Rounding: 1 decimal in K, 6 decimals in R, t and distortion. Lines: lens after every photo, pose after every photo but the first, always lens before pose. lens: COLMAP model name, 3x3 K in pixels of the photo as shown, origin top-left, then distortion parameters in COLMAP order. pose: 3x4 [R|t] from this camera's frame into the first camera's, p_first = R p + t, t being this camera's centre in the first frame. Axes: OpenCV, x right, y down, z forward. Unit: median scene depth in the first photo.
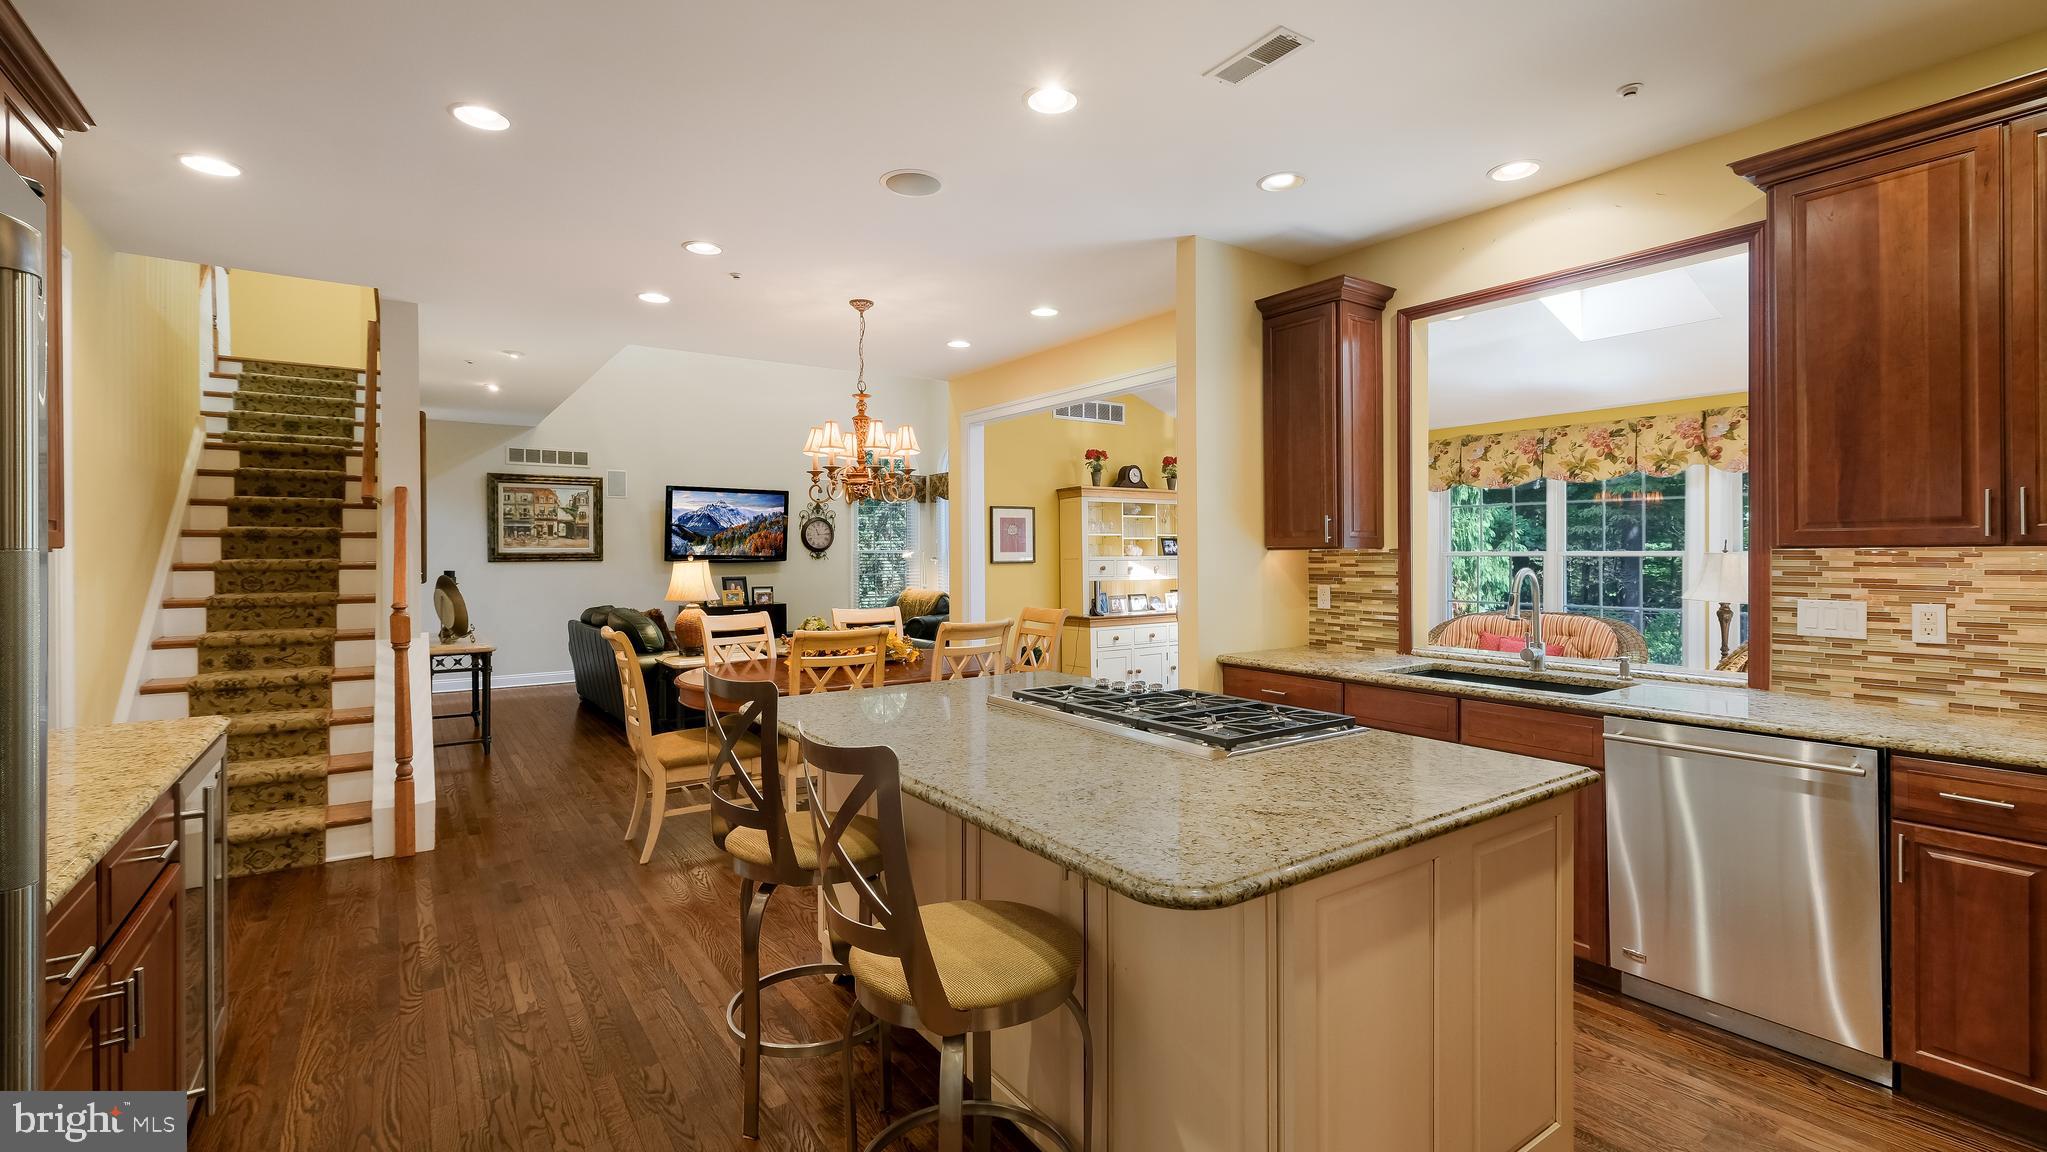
lens RADIAL K [[906.9, 0, 987.3], [0, 906.9, 551.6], [0, 0, 1]] dist [0.001558, 0.000905]
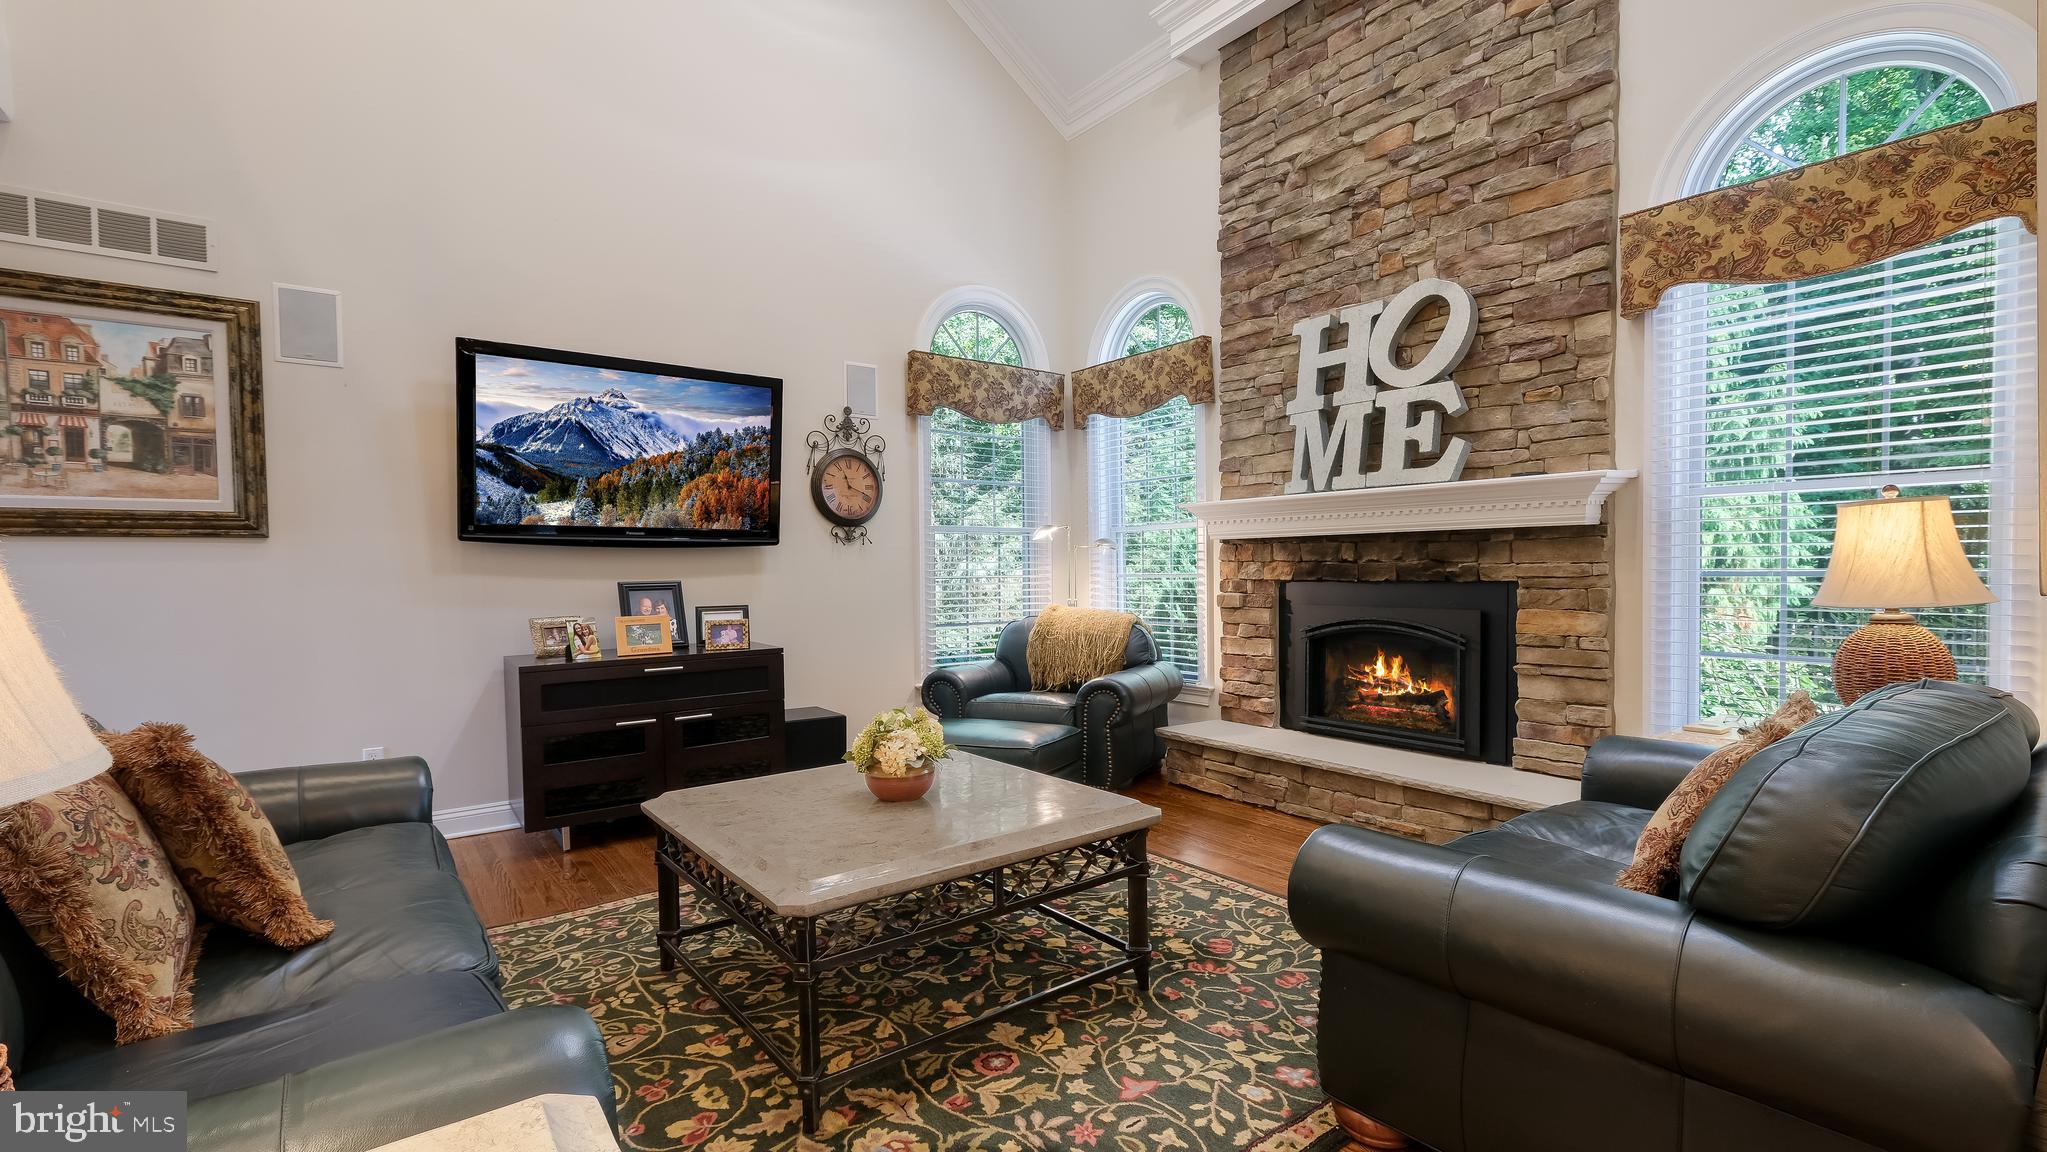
lens RADIAL K [[906.9, 0, 1030.4], [0, 906.9, 587.3], [0, 0, 1]] dist [0.001558, 0.000905]
pose [[0.996169, -0.006400, 0.087210, -0.156923], [0.004319, 0.999702, 0.024031, 0.023354], [-0.087337, -0.023562, 0.995900, 0.627981]]
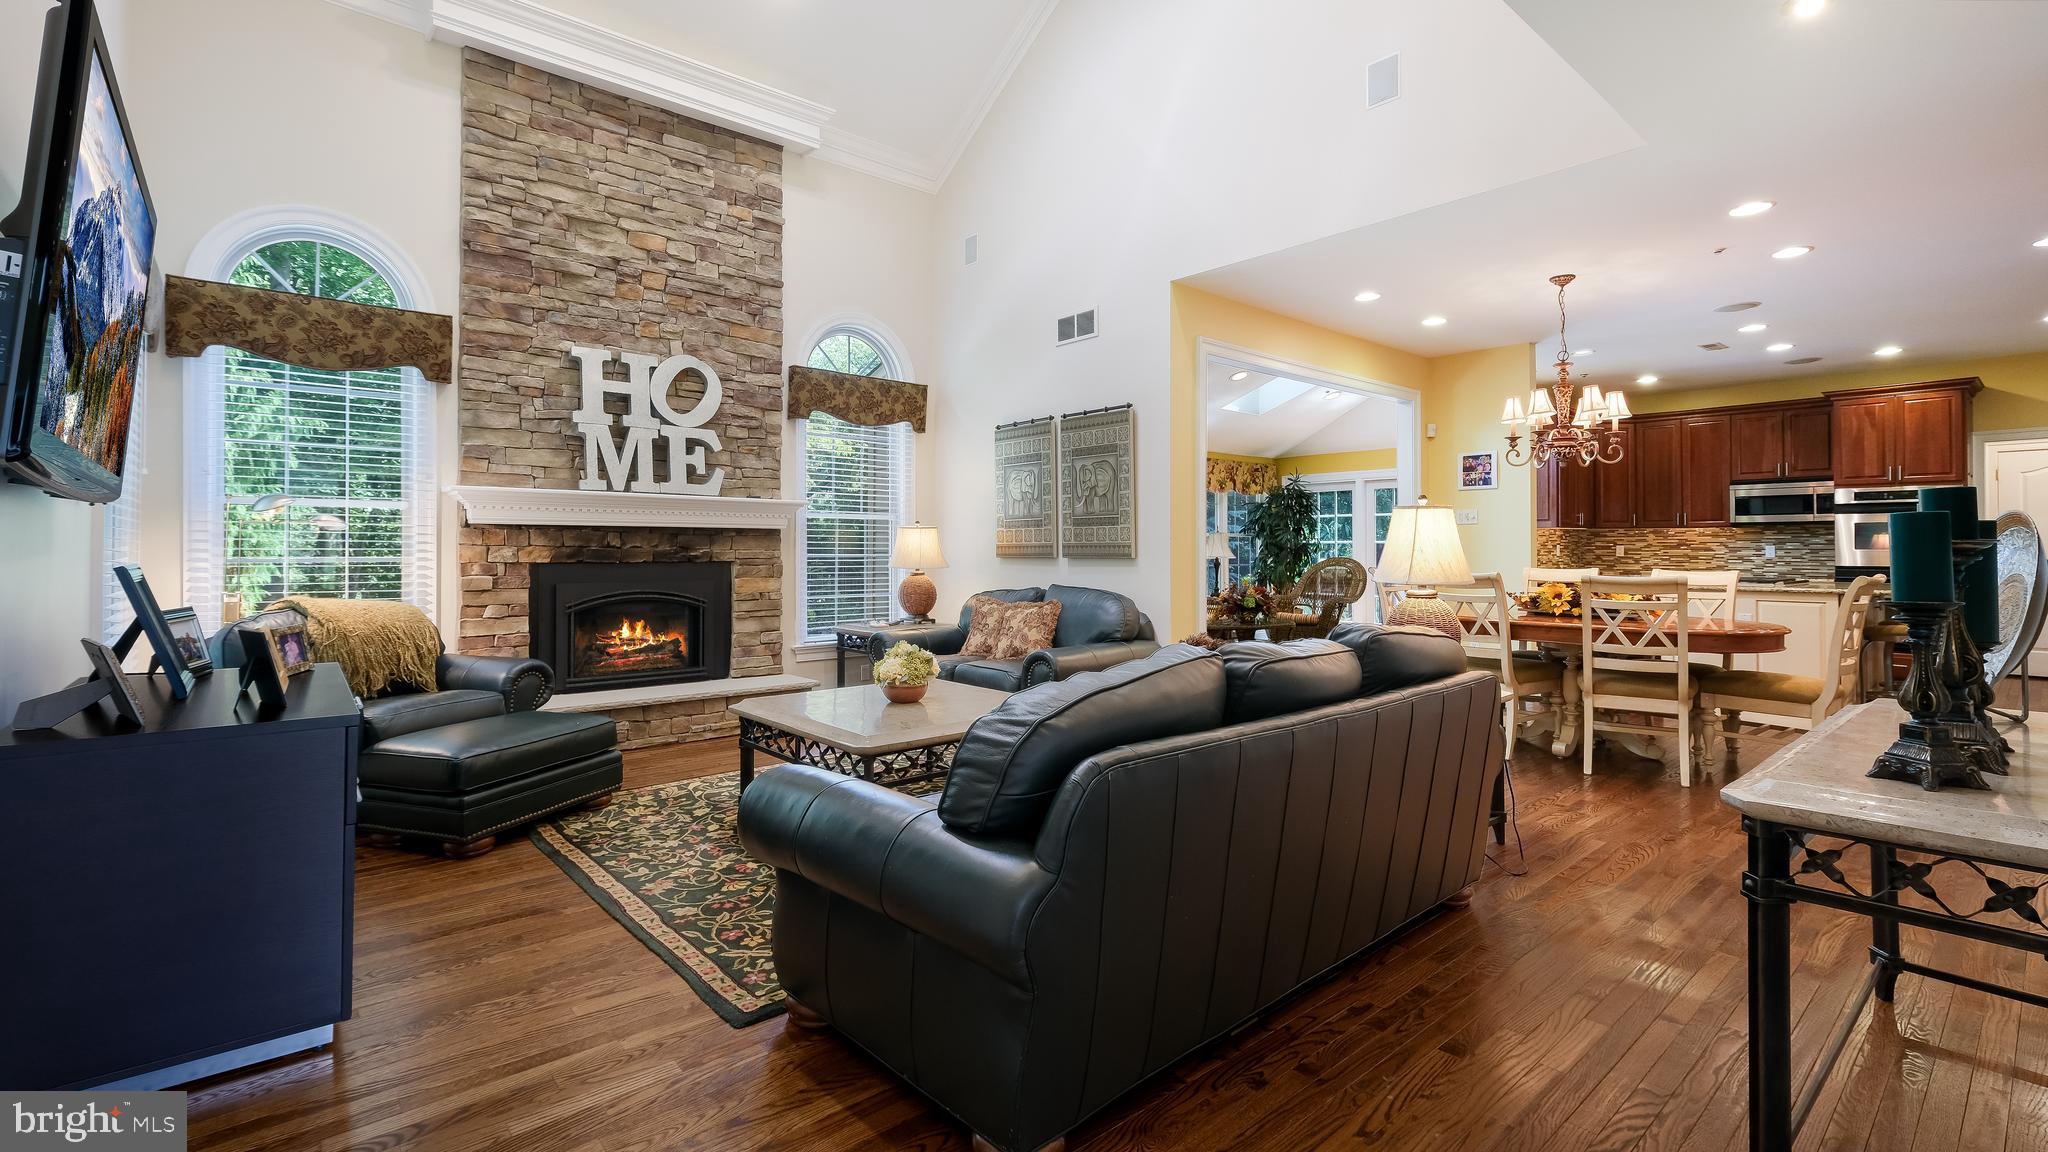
lens RADIAL K [[907.4, 0, 997.2], [0, 907.4, 538.0], [0, 0, 1]] dist [0.001558, 0.000905]
pose [[-0.134740, 0.022435, 0.990627, -0.529511], [-0.001189, 0.999739, -0.022803, 0.028615], [-0.990880, -0.004251, -0.134679, 0.880187]]
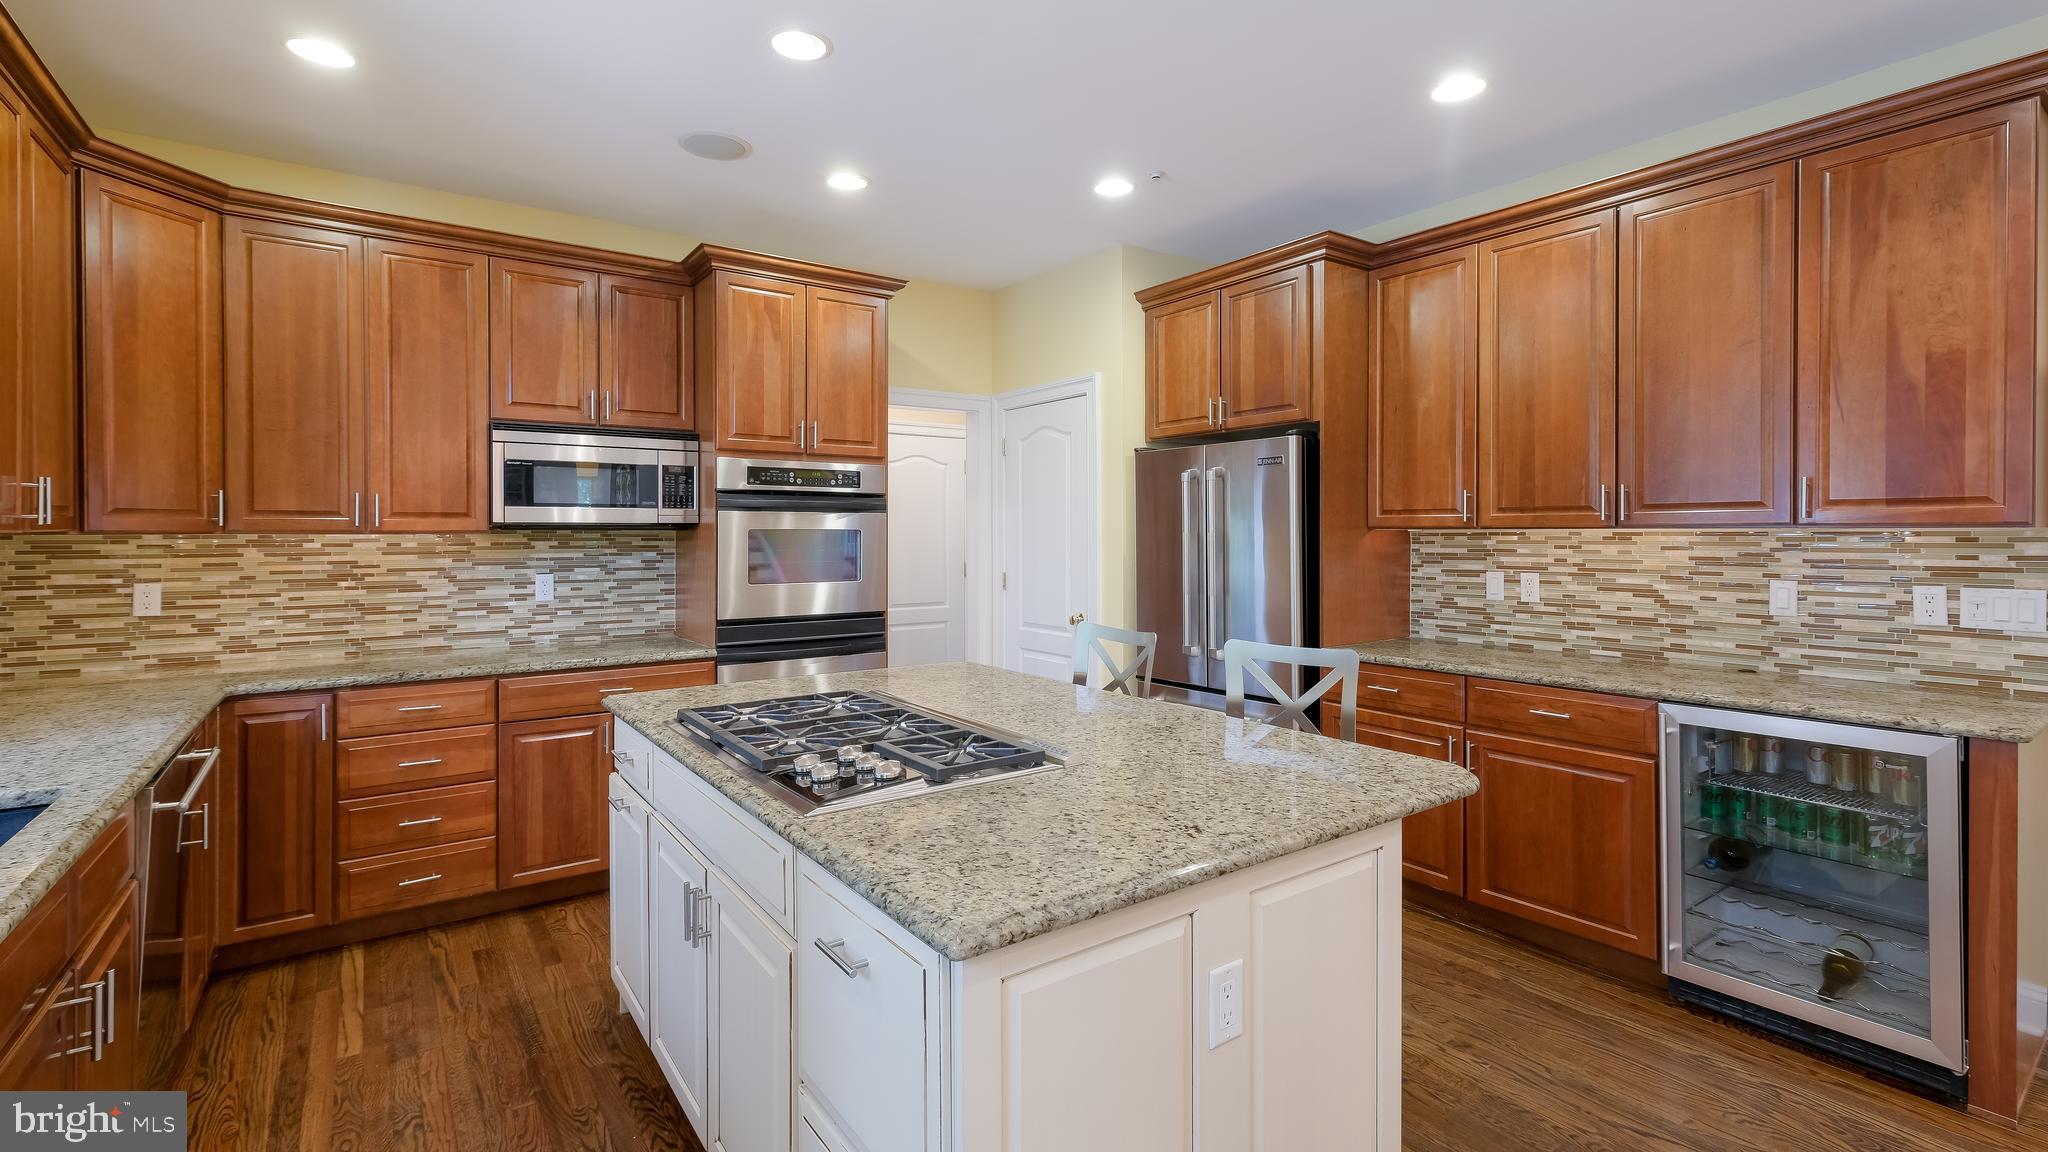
lens RADIAL K [[907.4, 0, 1038.2], [0, 907.4, 533.8], [0, 0, 1]] dist [0.001558, 0.000905]
pose [[-0.998216, 0.009498, -0.058948, 0.022886], [0.009388, 0.999954, 0.002149, 0.000127], [0.058966, 0.001592, -0.998259, 0.447228]]
